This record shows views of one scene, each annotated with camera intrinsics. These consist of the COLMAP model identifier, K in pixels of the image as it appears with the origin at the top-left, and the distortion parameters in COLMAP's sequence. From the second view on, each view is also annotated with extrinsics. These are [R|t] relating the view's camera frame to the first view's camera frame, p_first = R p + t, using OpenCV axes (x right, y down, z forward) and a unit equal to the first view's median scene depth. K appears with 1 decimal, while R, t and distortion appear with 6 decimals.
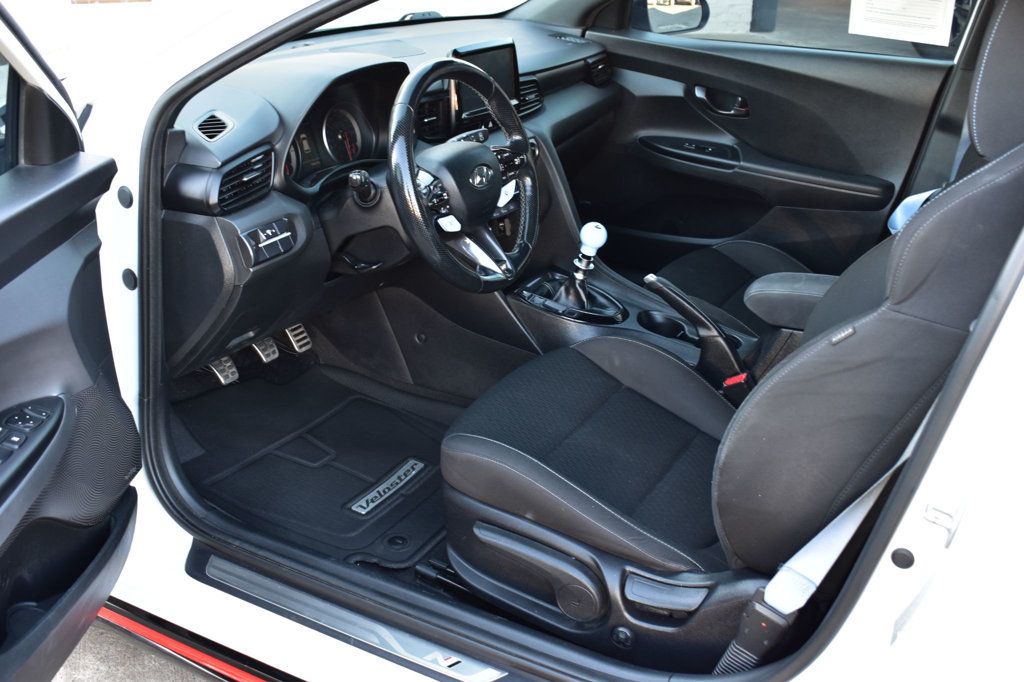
lens RADIAL K [[1071.7, 0, 512.0], [0, 1071.7, 341.0], [0, 0, 1]] dist [-0.057741, -0.008389]
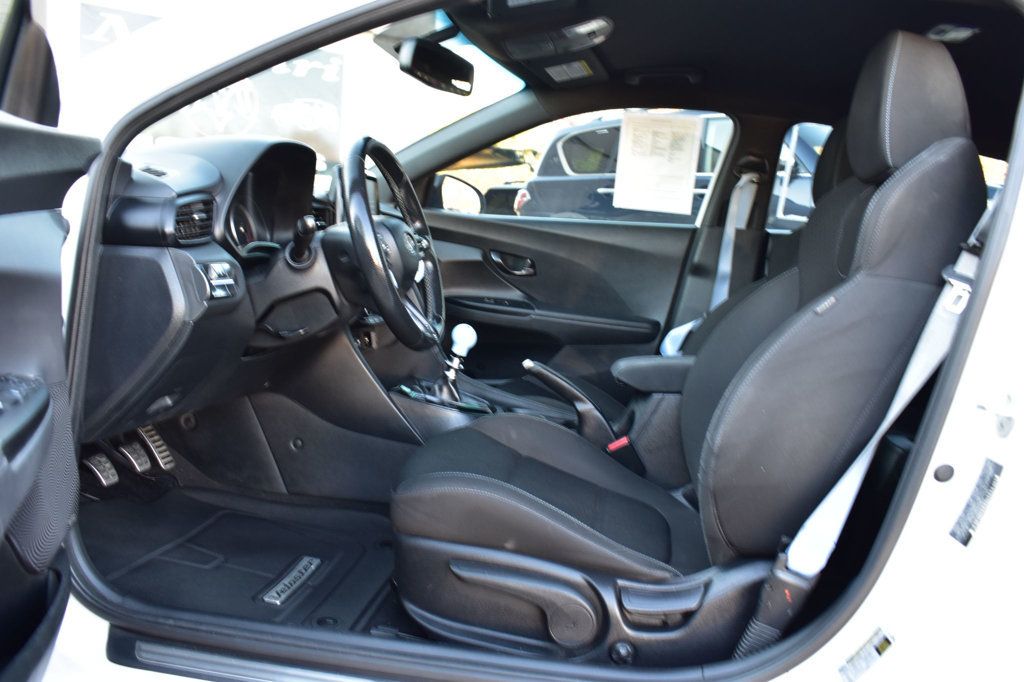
lens RADIAL K [[857.5, 0, 512.0], [0, 857.5, 341.0], [0, 0, 1]] dist [-0.083539, 0.002655]
pose [[0.933927, -0.000250, 0.357464, -0.202529], [0.097437, 0.962311, -0.253896, 0.141462], [-0.343928, 0.271951, 0.898753, 0.191740]]
